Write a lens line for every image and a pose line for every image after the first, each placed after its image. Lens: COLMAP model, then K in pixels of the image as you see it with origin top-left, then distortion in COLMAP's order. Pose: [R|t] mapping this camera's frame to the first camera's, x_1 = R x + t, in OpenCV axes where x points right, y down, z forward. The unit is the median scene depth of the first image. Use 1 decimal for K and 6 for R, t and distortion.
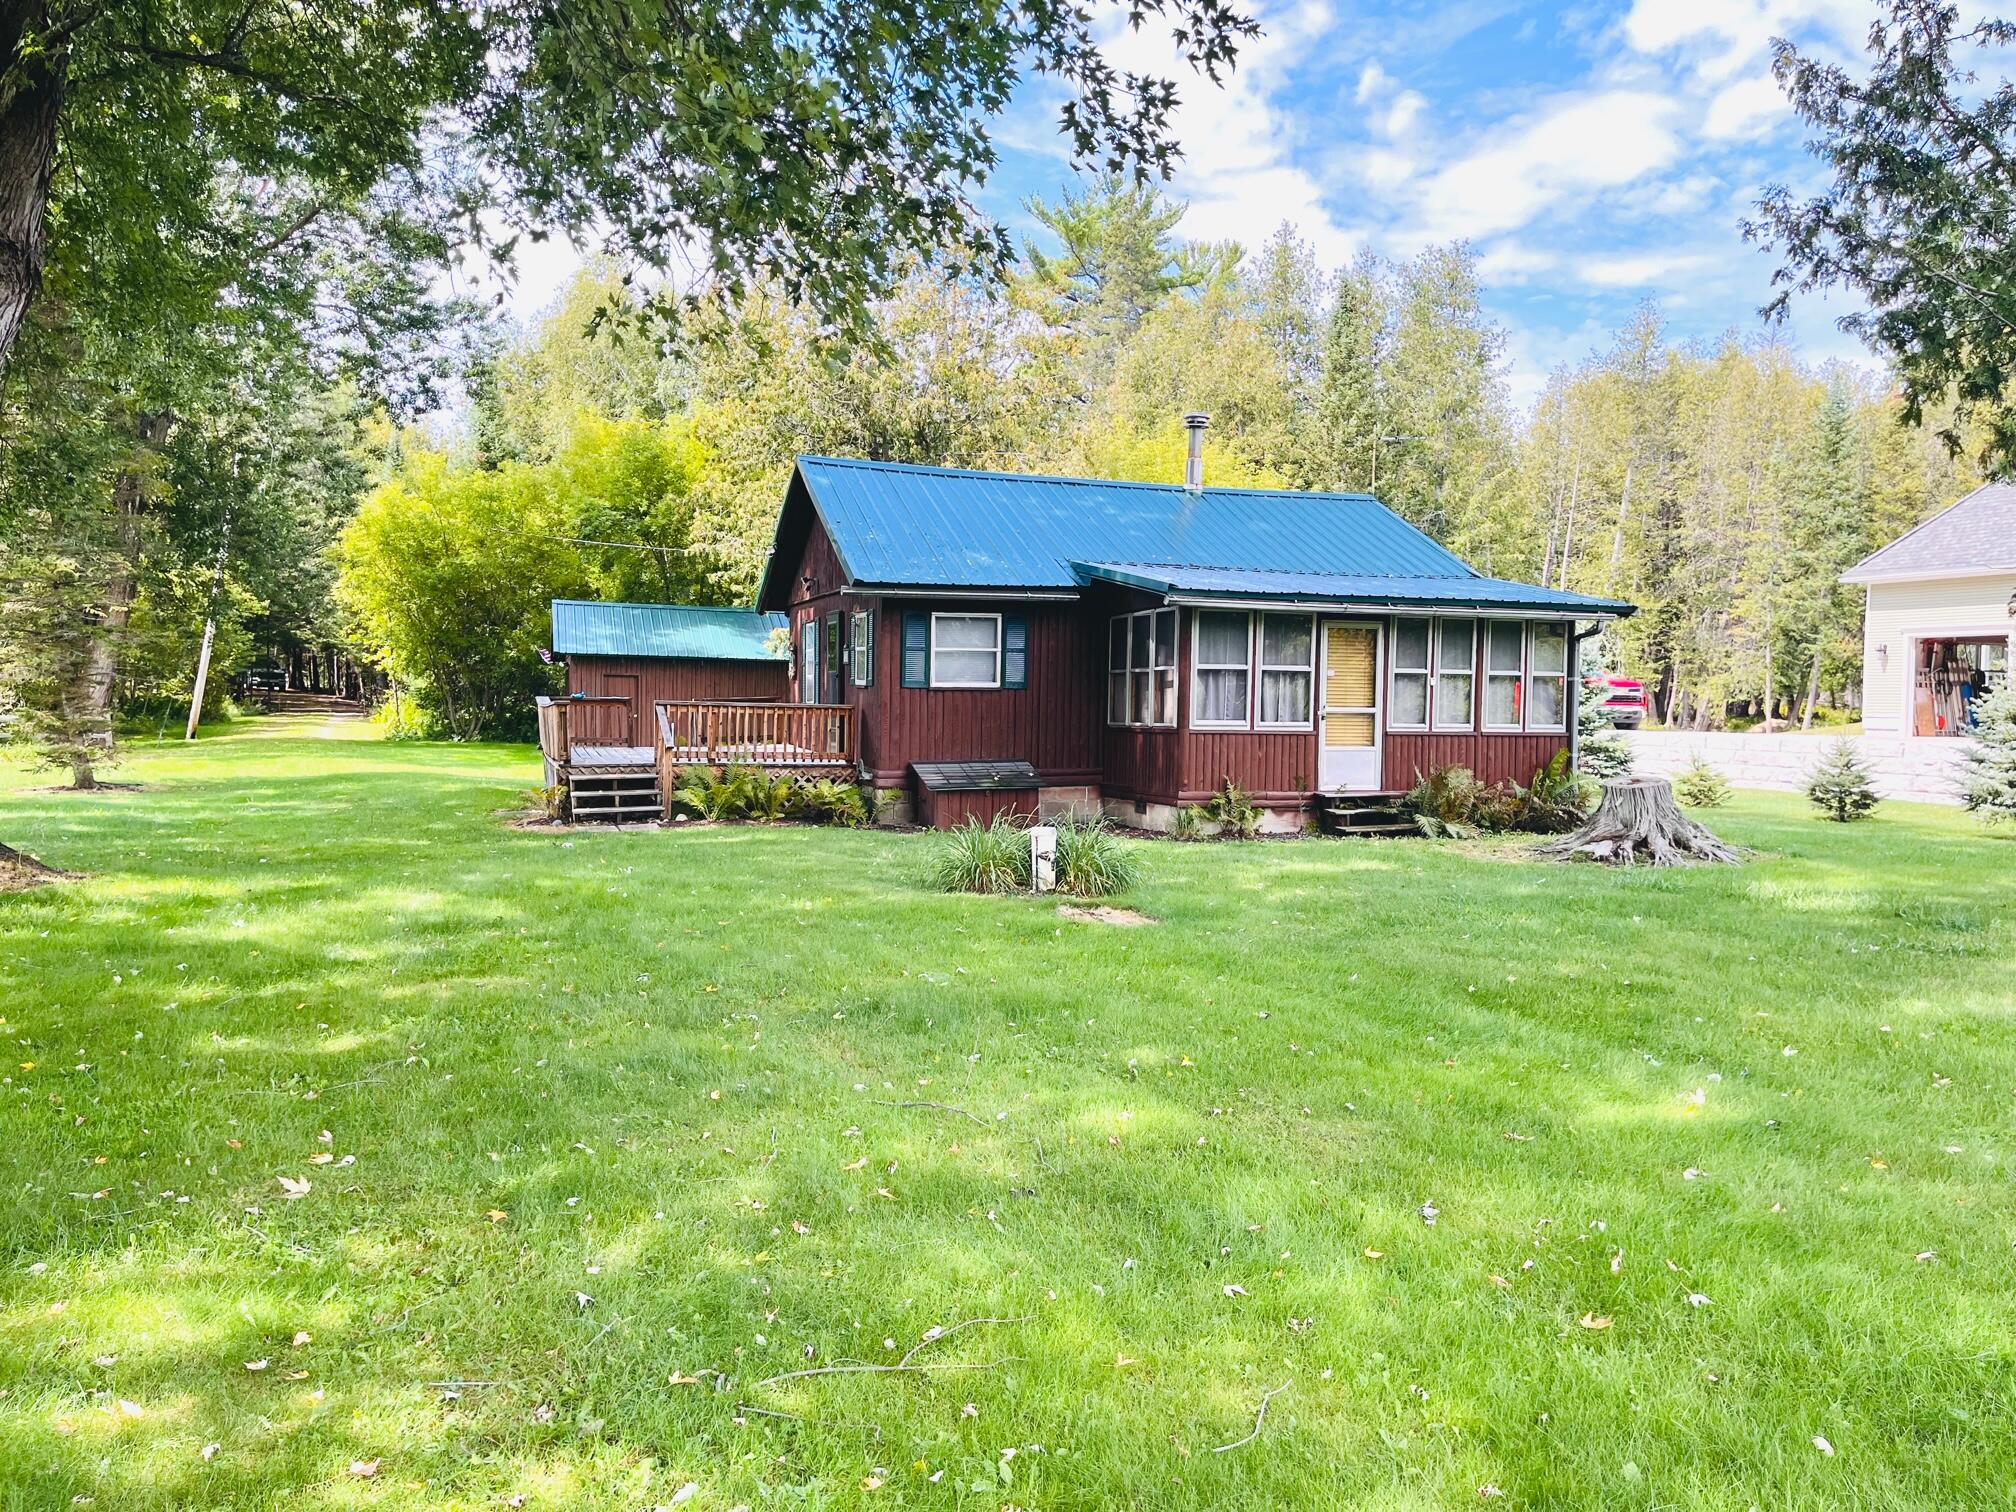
lens RADIAL K [[1519.0, 0, 1008.0], [0, 1519.0, 756.0], [0, 0, 1]] dist [0.068173, -0.089074]
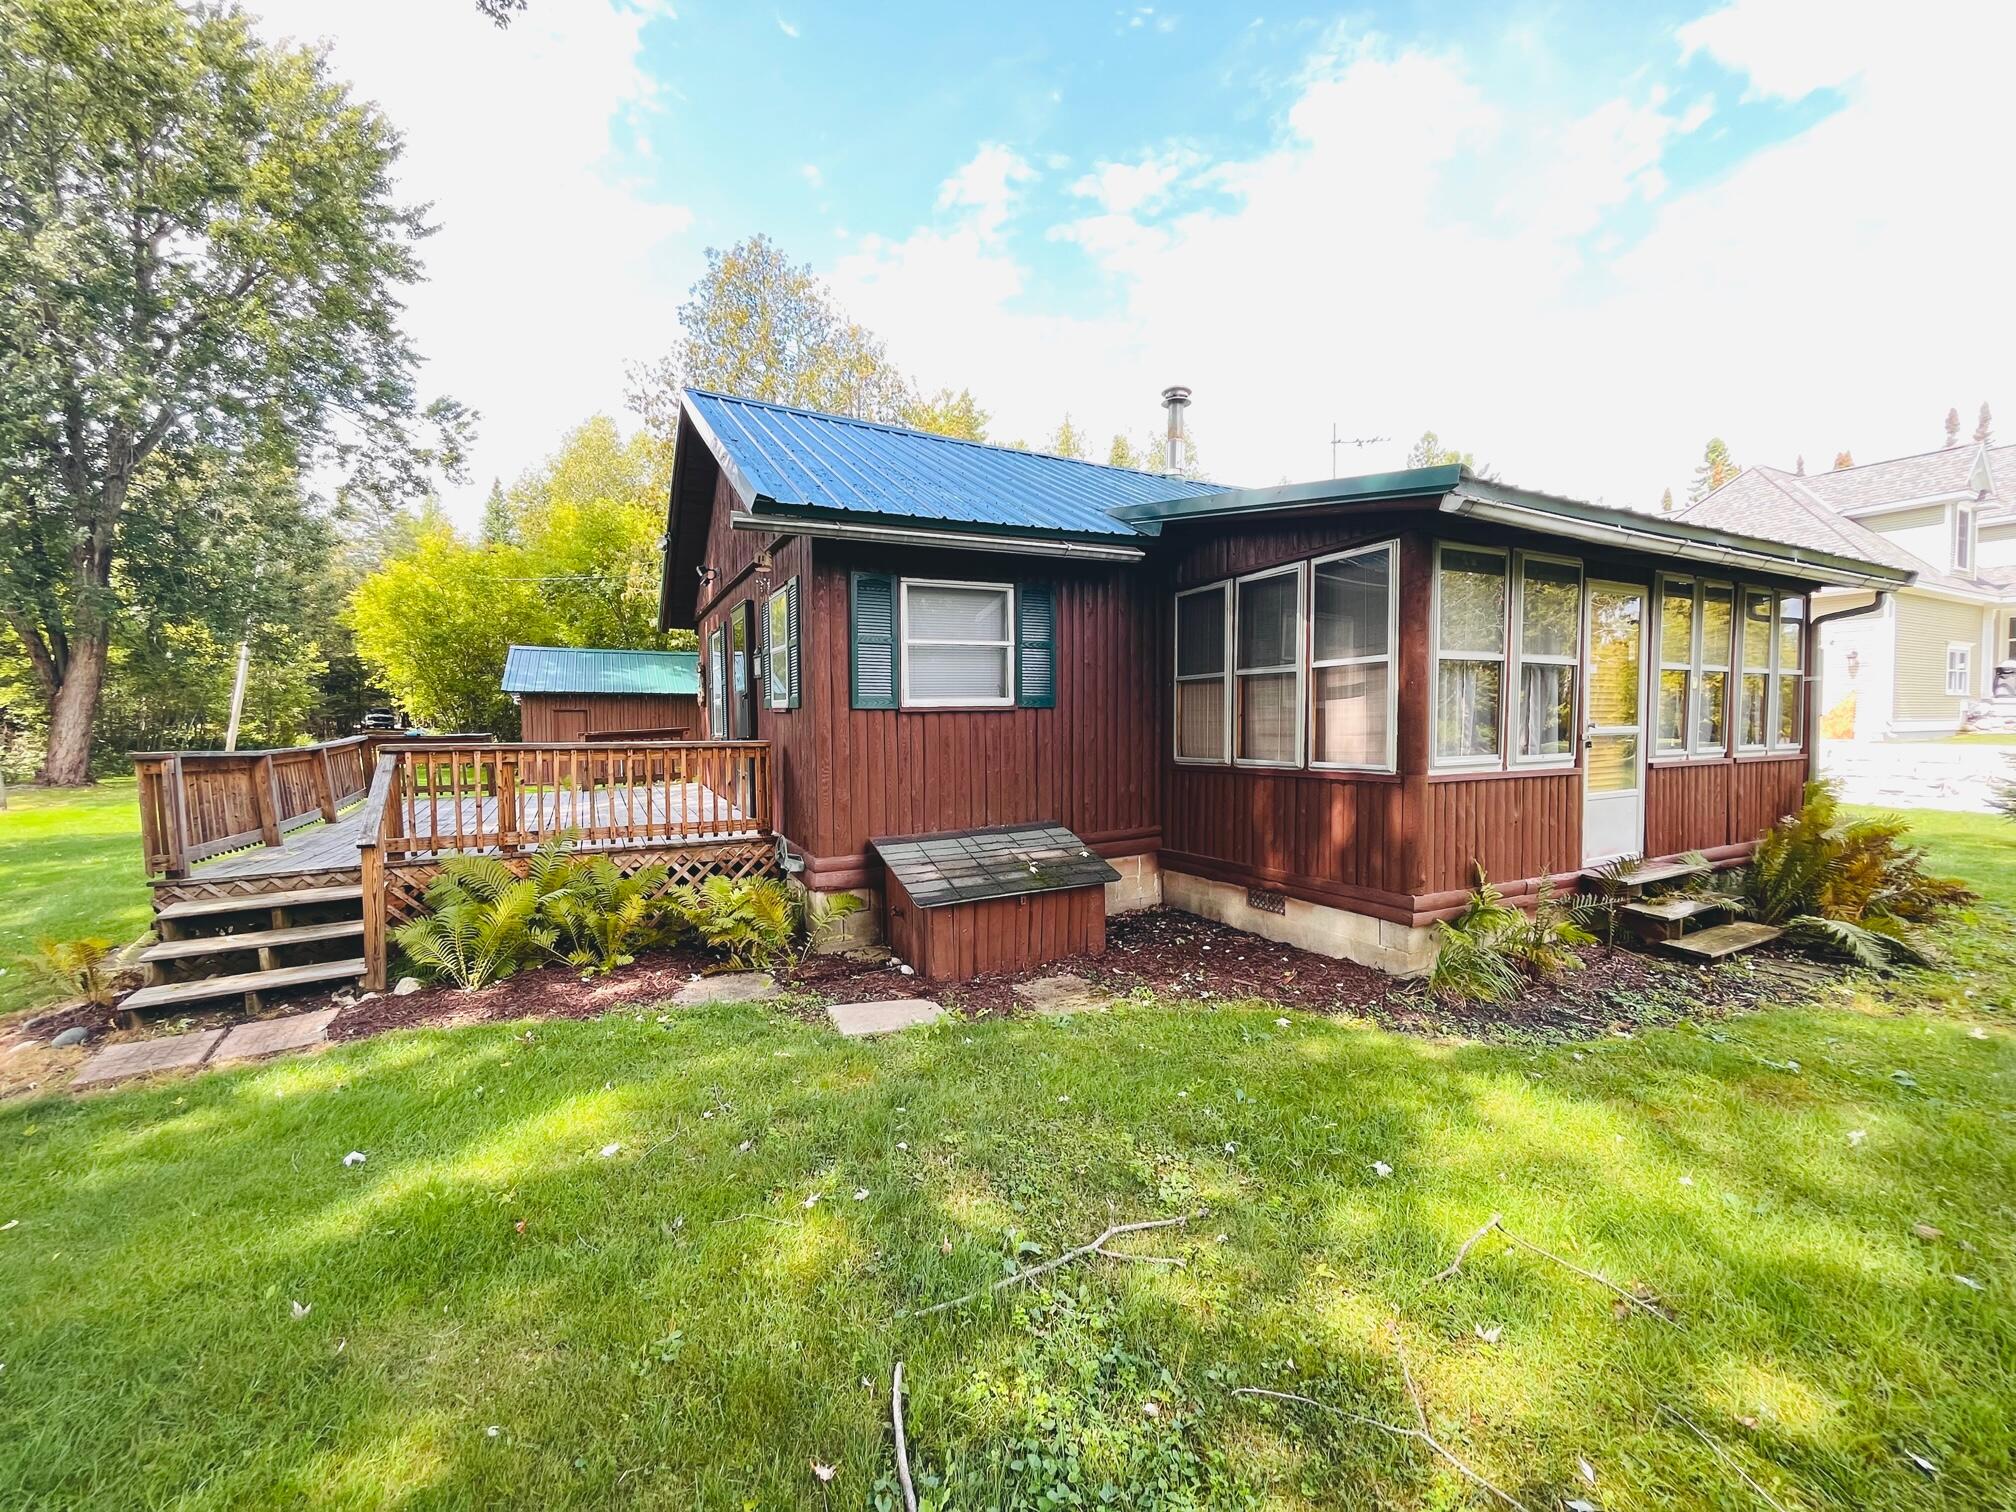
lens RADIAL K [[810.1, 0, 1003.0], [0, 810.1, 754.7], [0, 0, 1]] dist [-0.001577, -0.000984]
pose [[0.987642, -0.031009, 0.153629, -0.060114], [0.030167, 0.999514, 0.007814, -0.028194], [-0.153797, -0.003083, 0.988098, 0.680160]]
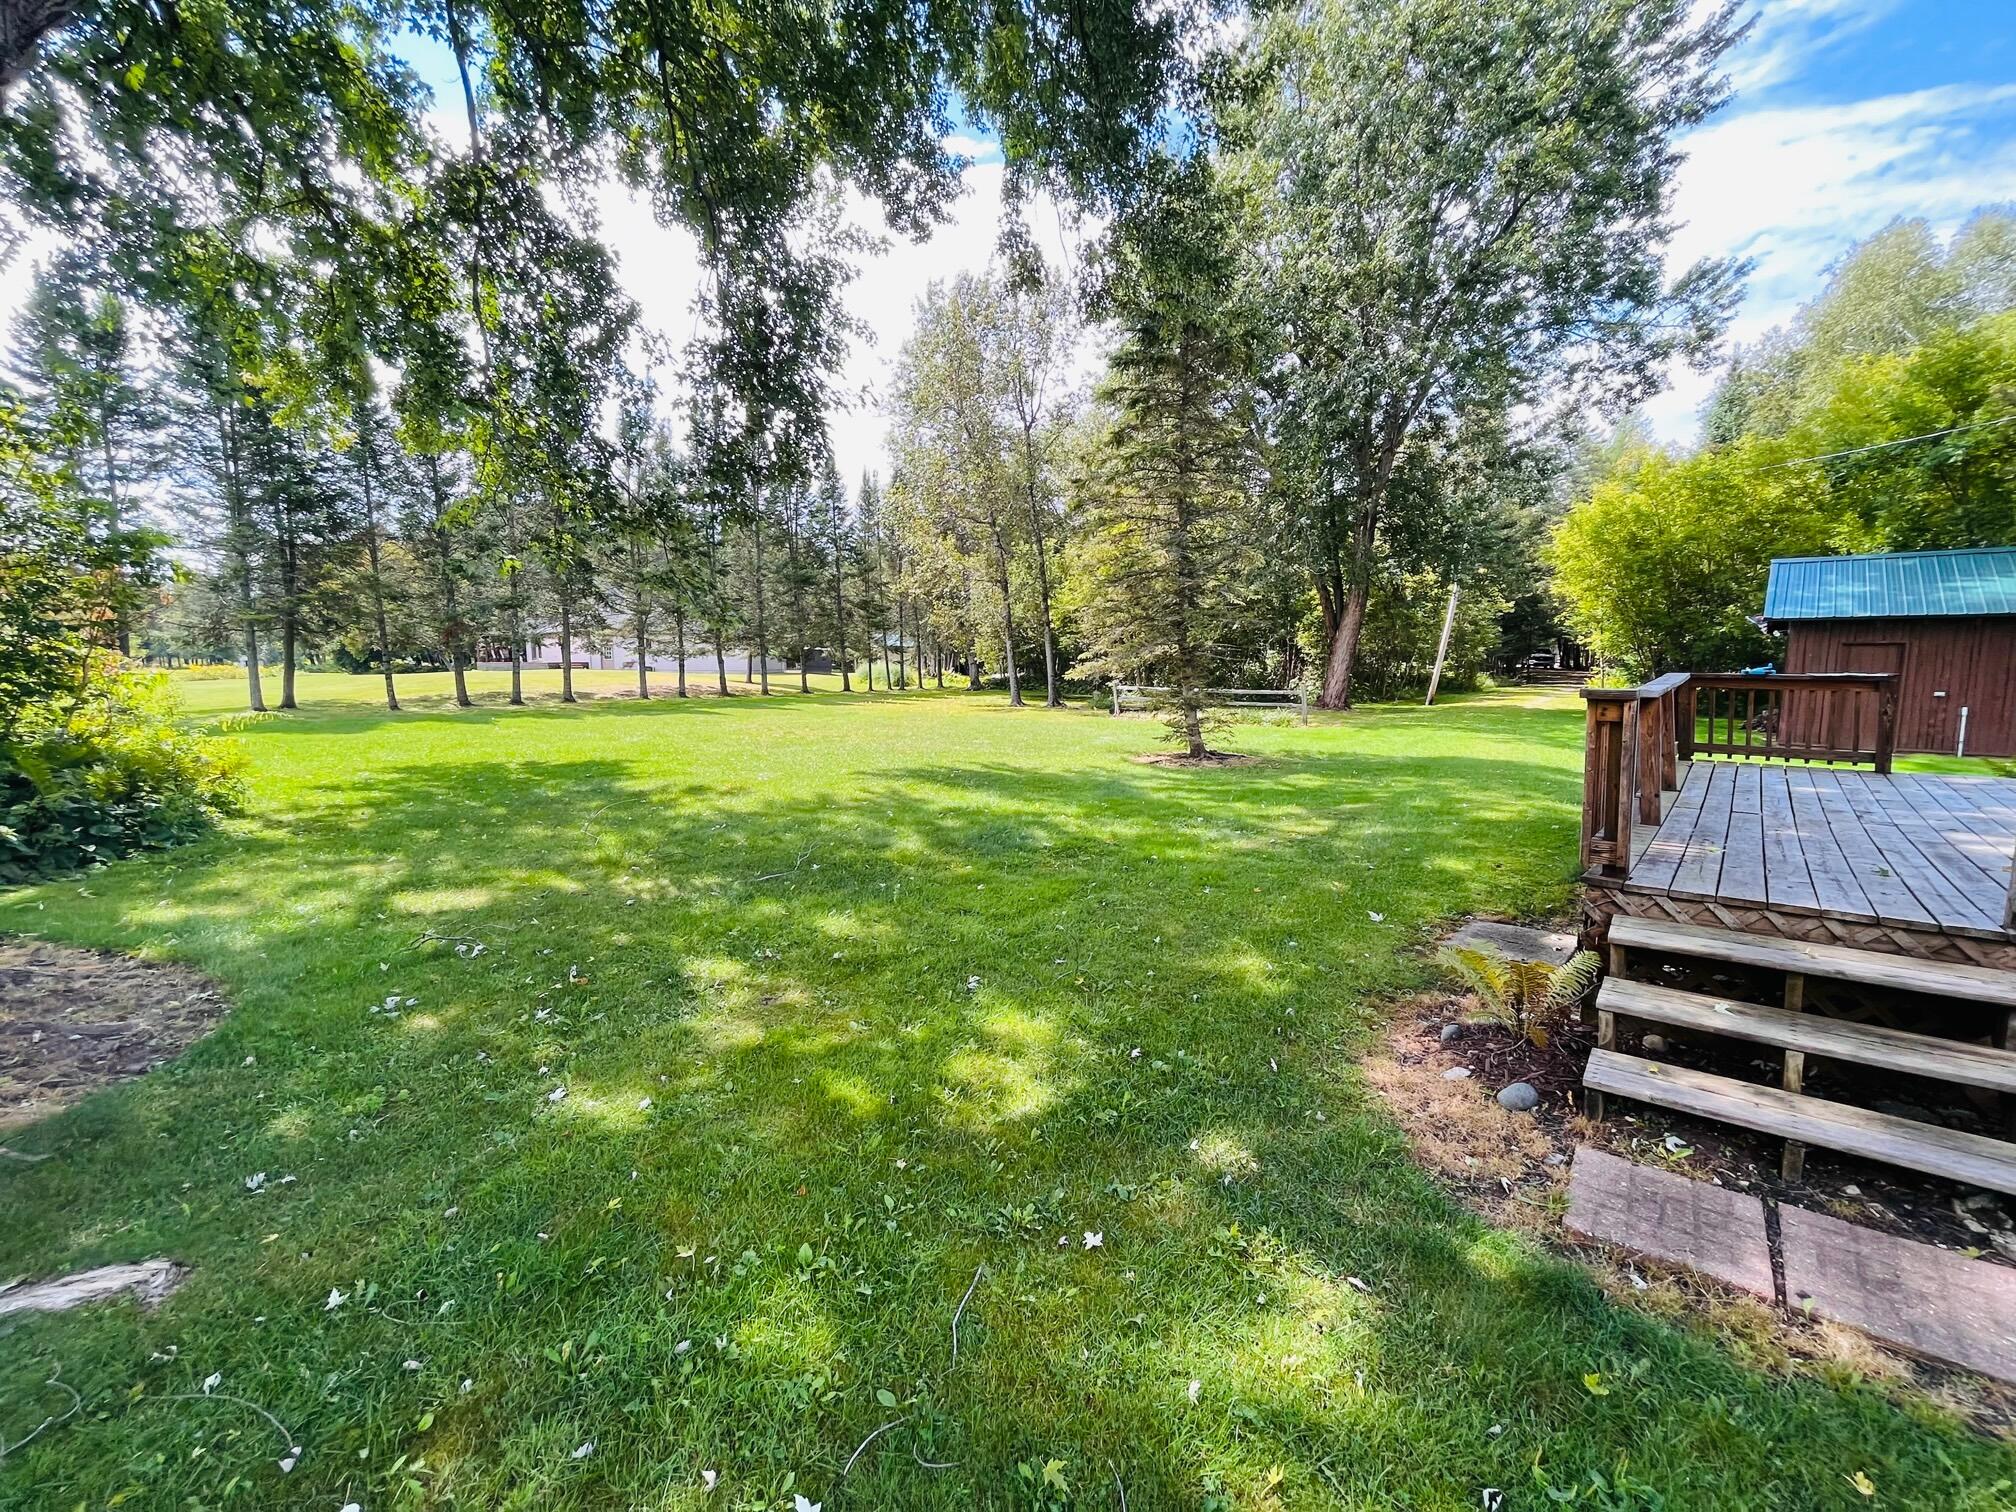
lens RADIAL K [[810.1, 0, 1003.0], [0, 810.1, 754.7], [0, 0, 1]] dist [-0.001577, -0.000984]
pose [[0.481582, 0.080482, -0.872698, -0.195062], [-0.025646, 0.996642, 0.077761, -0.031082], [0.876025, -0.015067, 0.482029, 0.775634]]
